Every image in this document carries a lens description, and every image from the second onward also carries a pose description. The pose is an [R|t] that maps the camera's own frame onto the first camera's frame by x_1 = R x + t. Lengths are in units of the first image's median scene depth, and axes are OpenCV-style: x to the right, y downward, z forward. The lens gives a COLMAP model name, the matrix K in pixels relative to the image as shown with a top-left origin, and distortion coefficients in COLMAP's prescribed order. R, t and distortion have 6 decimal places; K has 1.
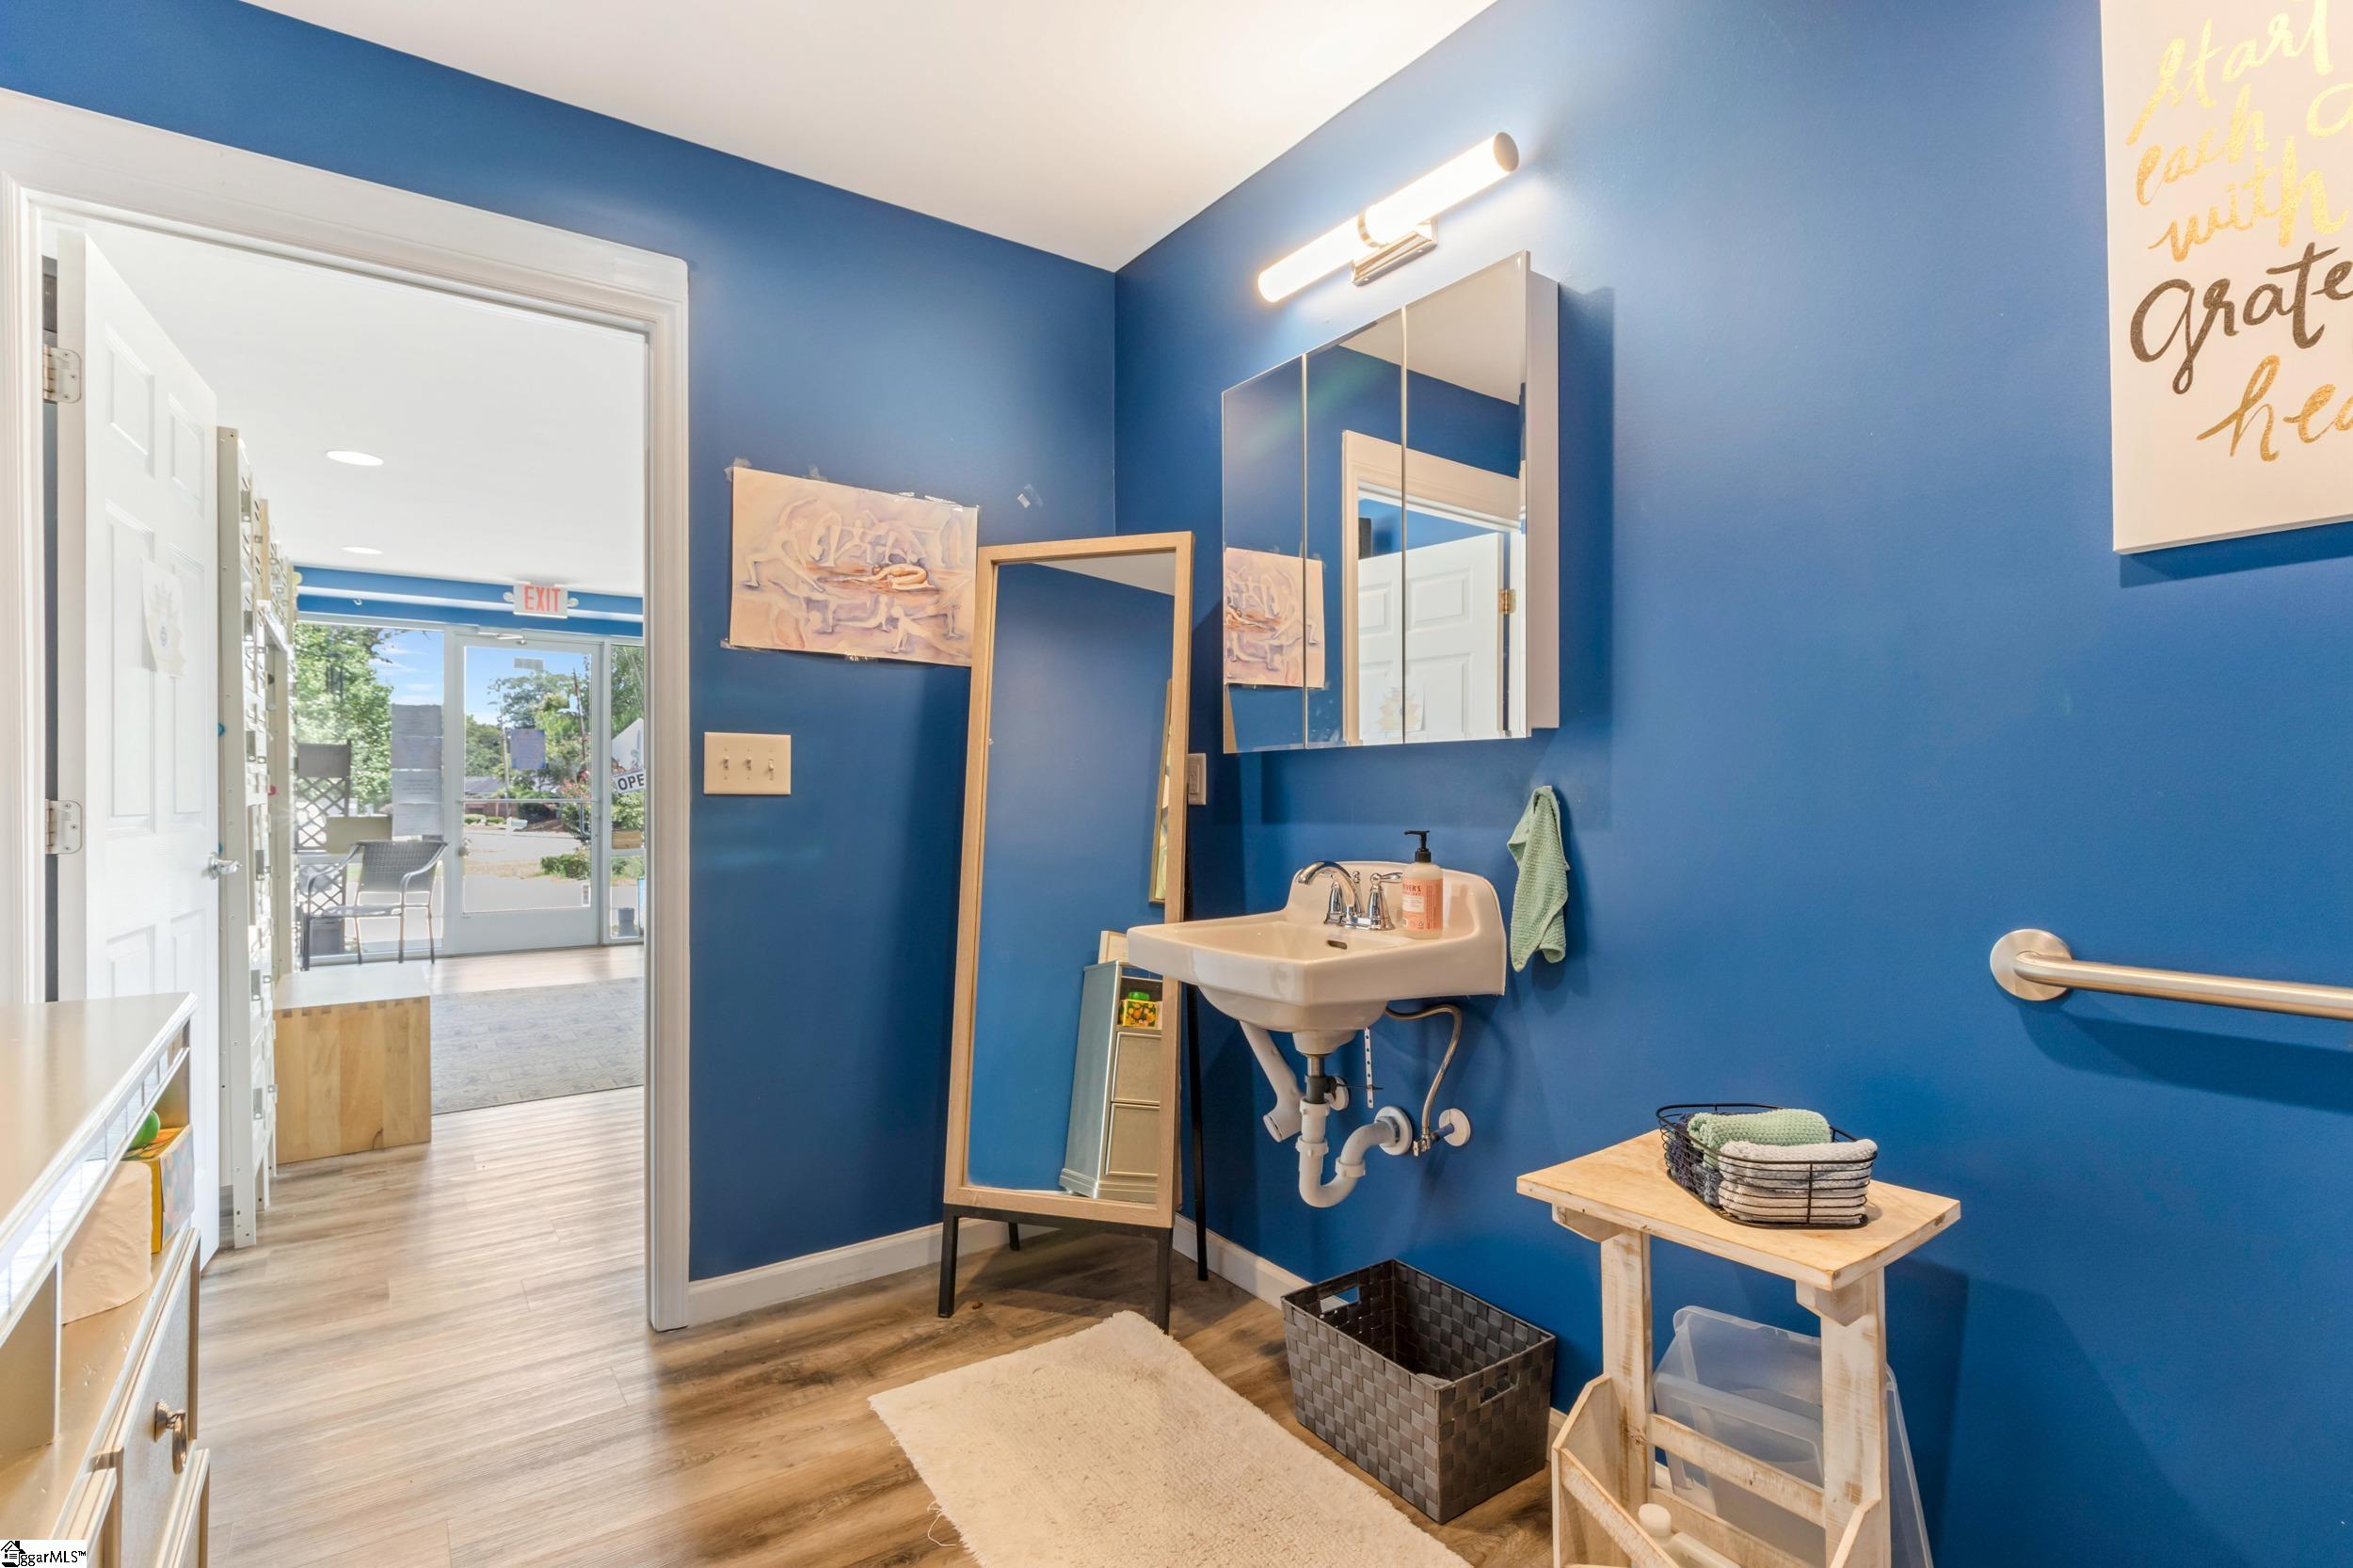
lens RADIAL K [[1124.6, 0, 1179.7], [0, 1124.6, 783.1], [0, 0, 1]] dist [0.003023, 0.000782]
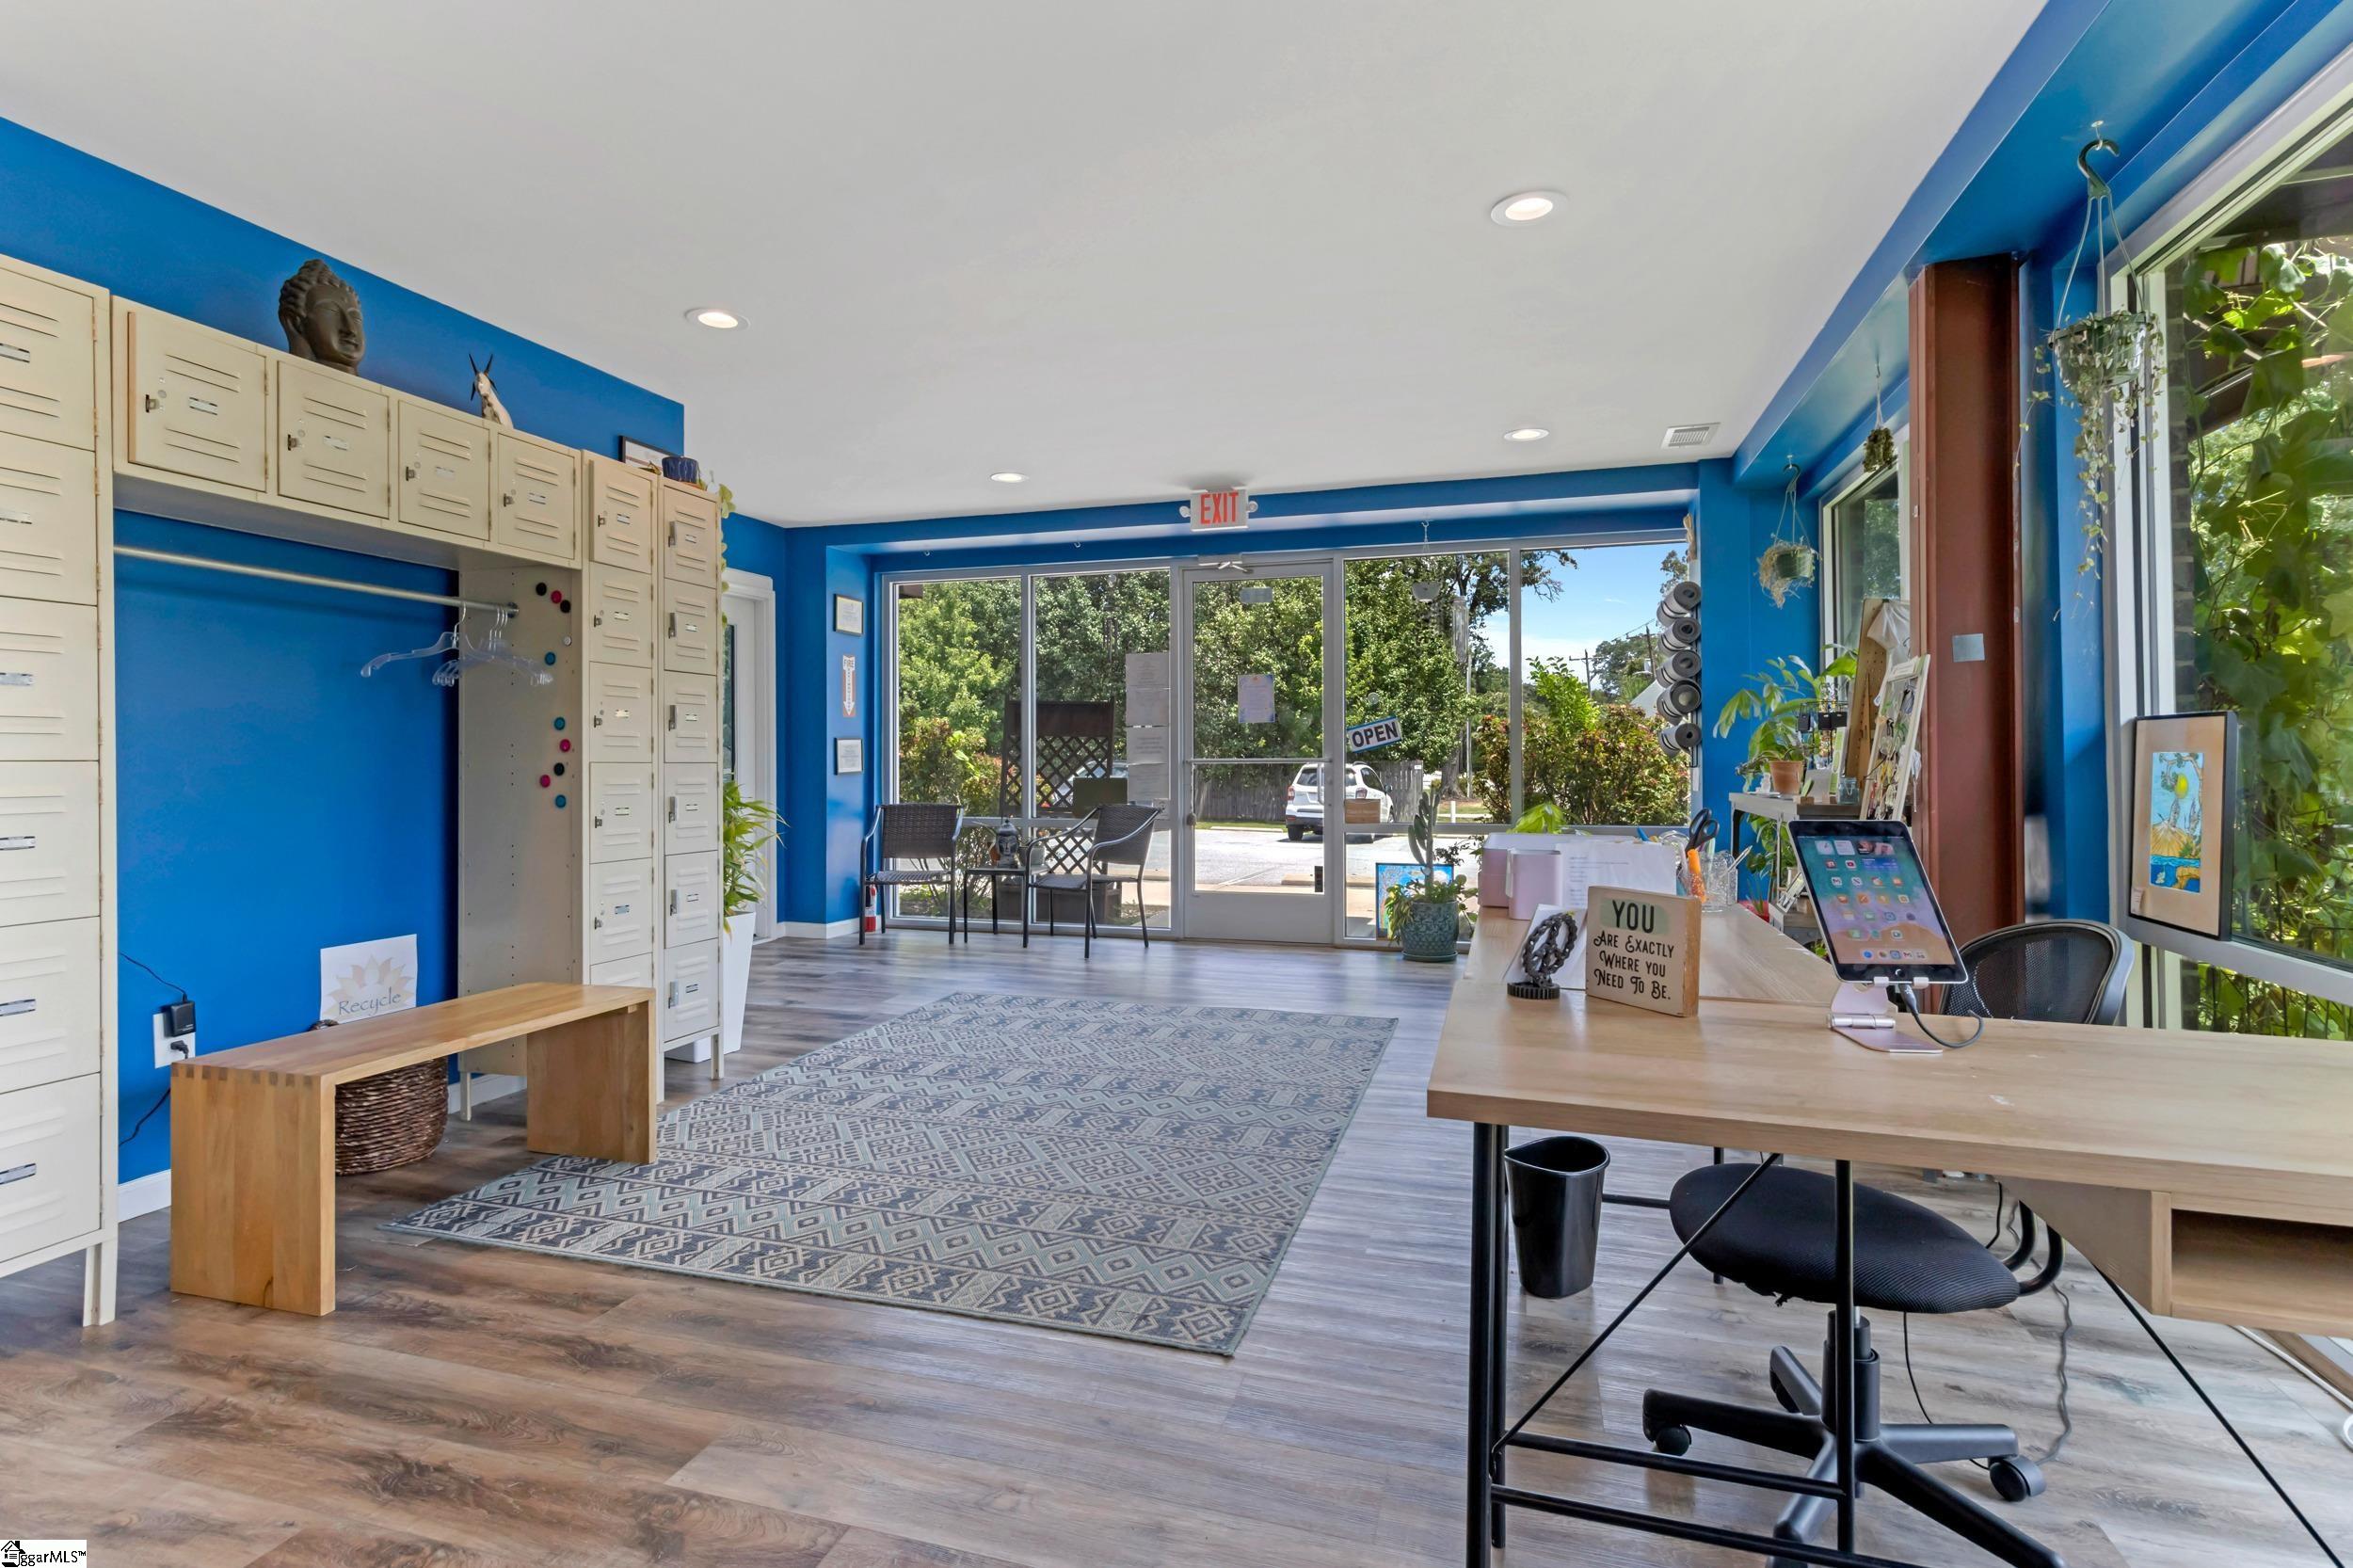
lens RADIAL K [[1124.6, 0, 1167.8], [0, 1124.6, 745.6], [0, 0, 1]] dist [0.003023, 0.000782]
pose [[0.605439, -0.004769, -0.795877, 0.046233], [0.004418, 0.999987, -0.002632, 0.006847], [0.795879, -0.001923, 0.605452, 0.490878]]
